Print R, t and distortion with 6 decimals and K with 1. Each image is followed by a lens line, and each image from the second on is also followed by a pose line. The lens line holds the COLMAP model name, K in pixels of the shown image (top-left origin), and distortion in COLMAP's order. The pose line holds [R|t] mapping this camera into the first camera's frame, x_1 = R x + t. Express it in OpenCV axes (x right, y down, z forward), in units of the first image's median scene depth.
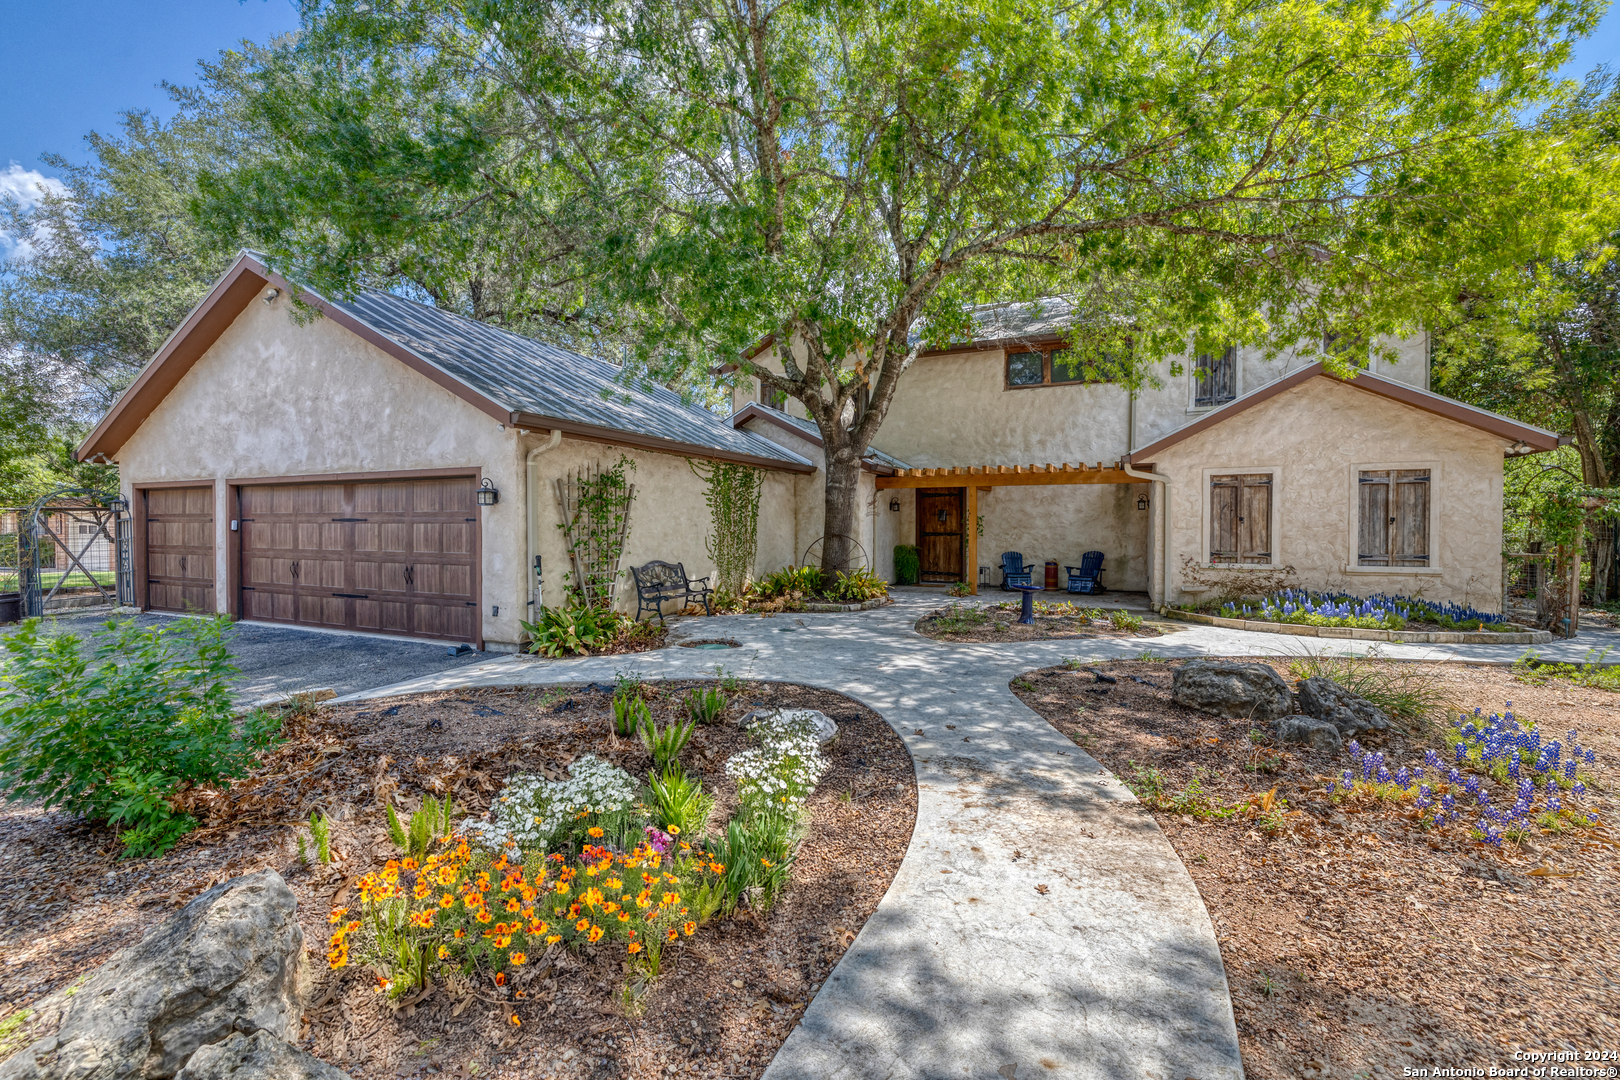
lens RADIAL K [[677.5, 0, 811.6], [0, 677.5, 532.4], [0, 0, 1]] dist [-0.001957, -0.000071]
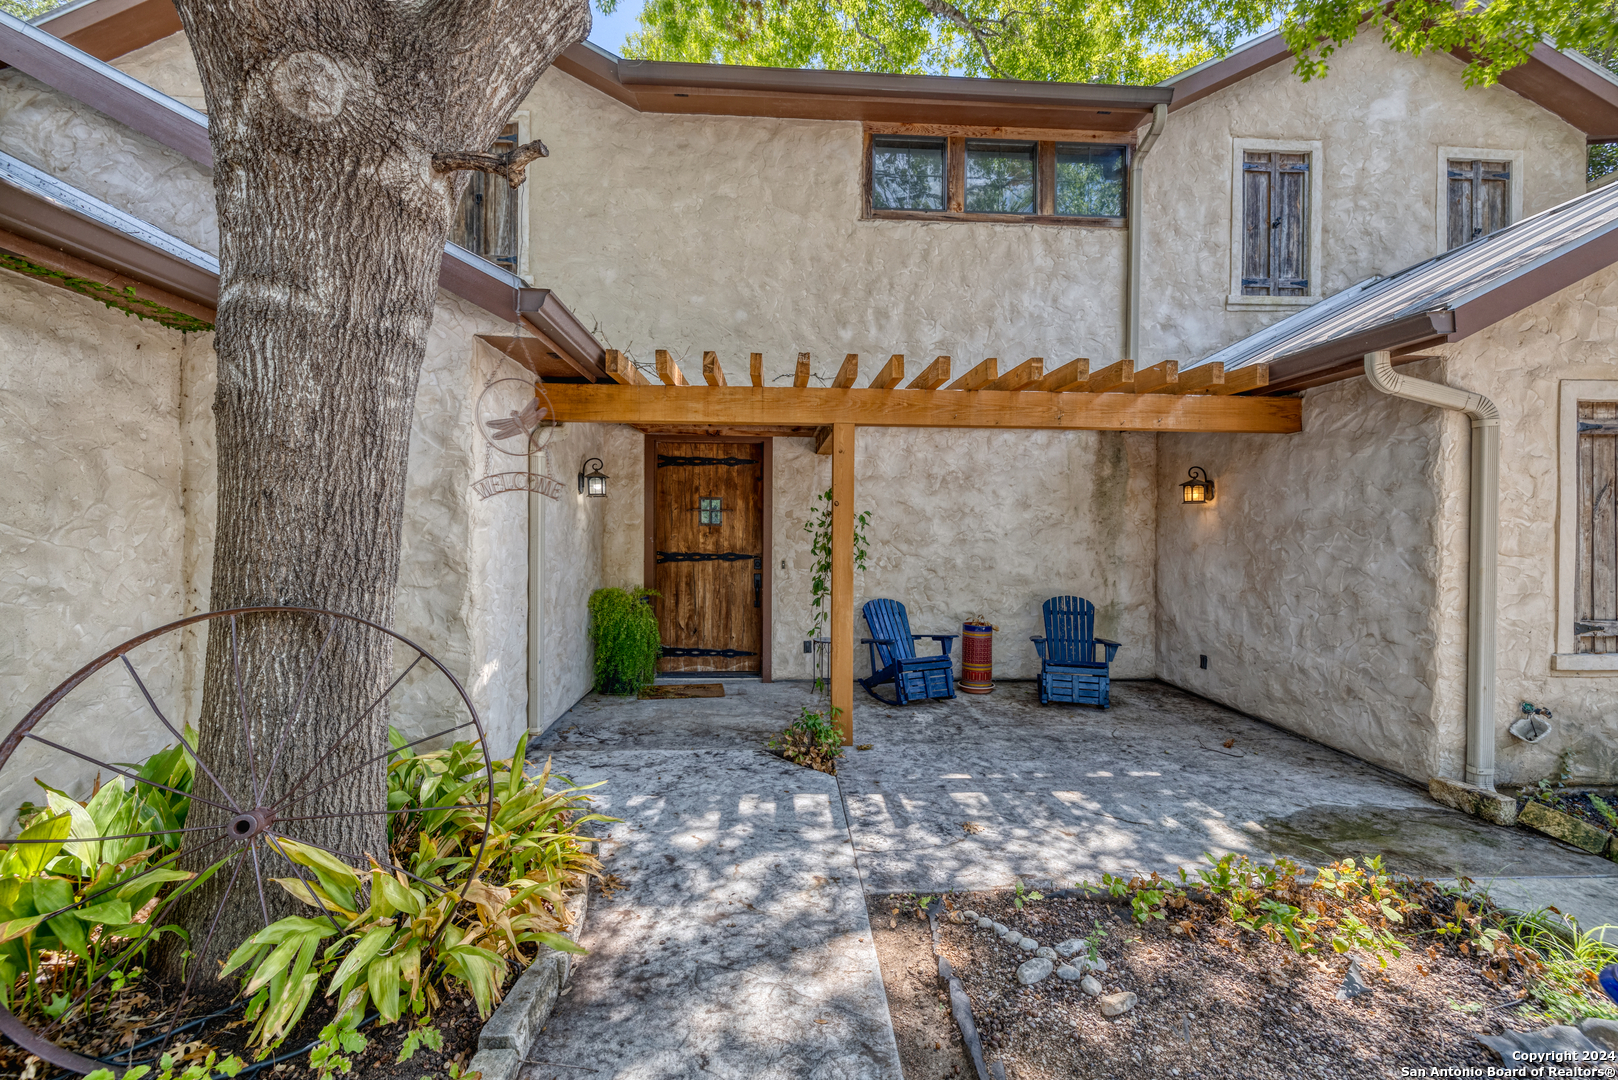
lens RADIAL K [[695.8, 0, 815.8], [0, 695.8, 541.9], [0, 0, 1]] dist [0.001811, 0.000106]
pose [[0.888526, -0.002415, 0.458820, 0.063630], [-0.001127, 0.999972, 0.007447, -0.011324], [-0.458825, -0.007133, 0.888498, 0.675005]]
